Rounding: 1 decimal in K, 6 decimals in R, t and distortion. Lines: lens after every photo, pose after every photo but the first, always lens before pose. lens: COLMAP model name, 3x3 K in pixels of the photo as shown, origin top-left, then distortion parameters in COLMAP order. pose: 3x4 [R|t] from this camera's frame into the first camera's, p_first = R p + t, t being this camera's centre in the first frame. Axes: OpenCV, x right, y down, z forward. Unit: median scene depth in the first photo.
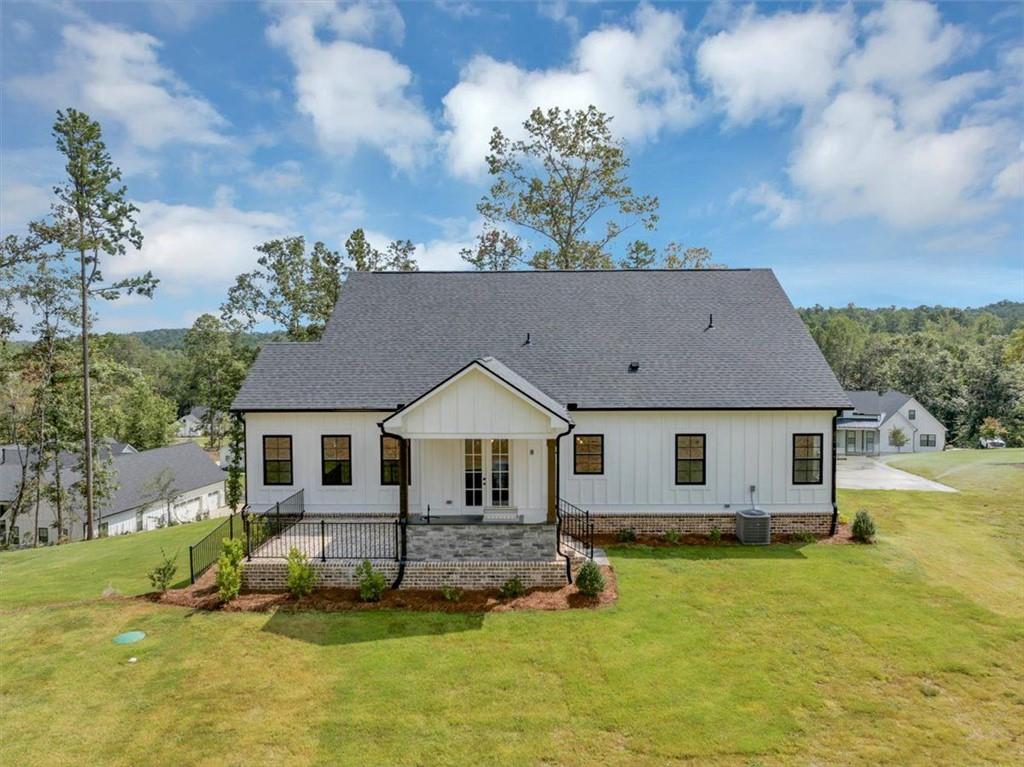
lens RADIAL K [[717.8, 0, 512.0], [0, 717.8, 383.5], [0, 0, 1]] dist [-0.040581, 0.001603]
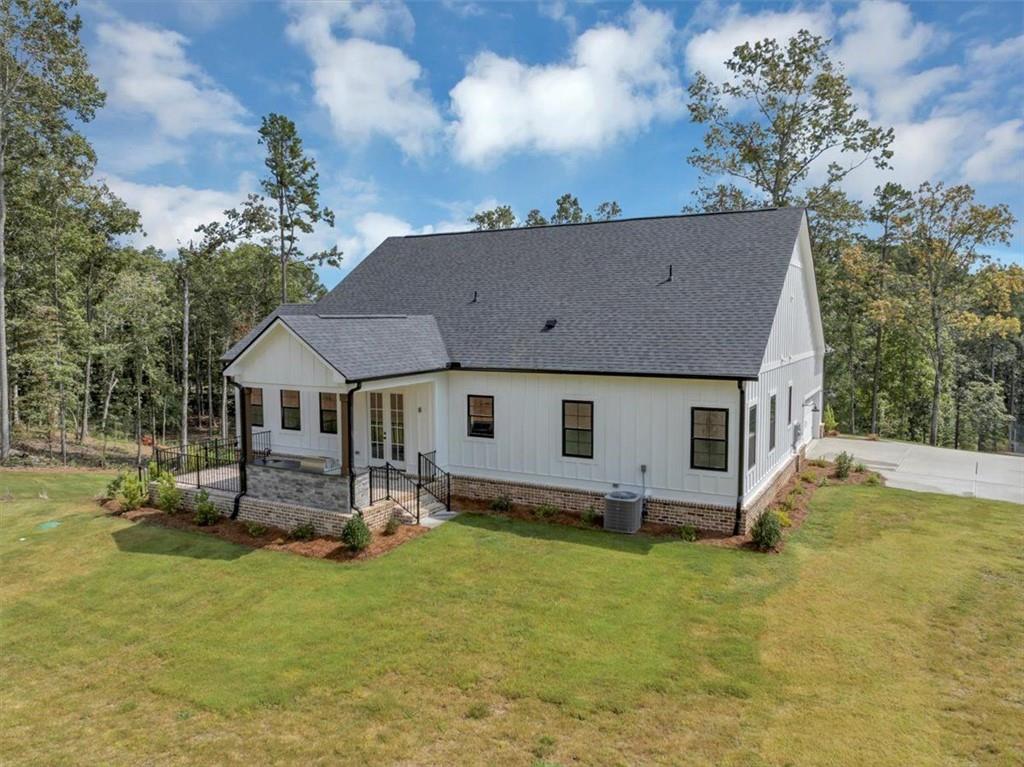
lens RADIAL K [[717.8, 0, 512.0], [0, 717.8, 383.5], [0, 0, 1]] dist [-0.040581, 0.001603]
pose [[0.883839, 0.041692, -0.465929, 0.601330], [-0.019988, 0.998477, 0.051430, 0.004706], [0.467364, -0.036143, 0.883326, 0.175062]]
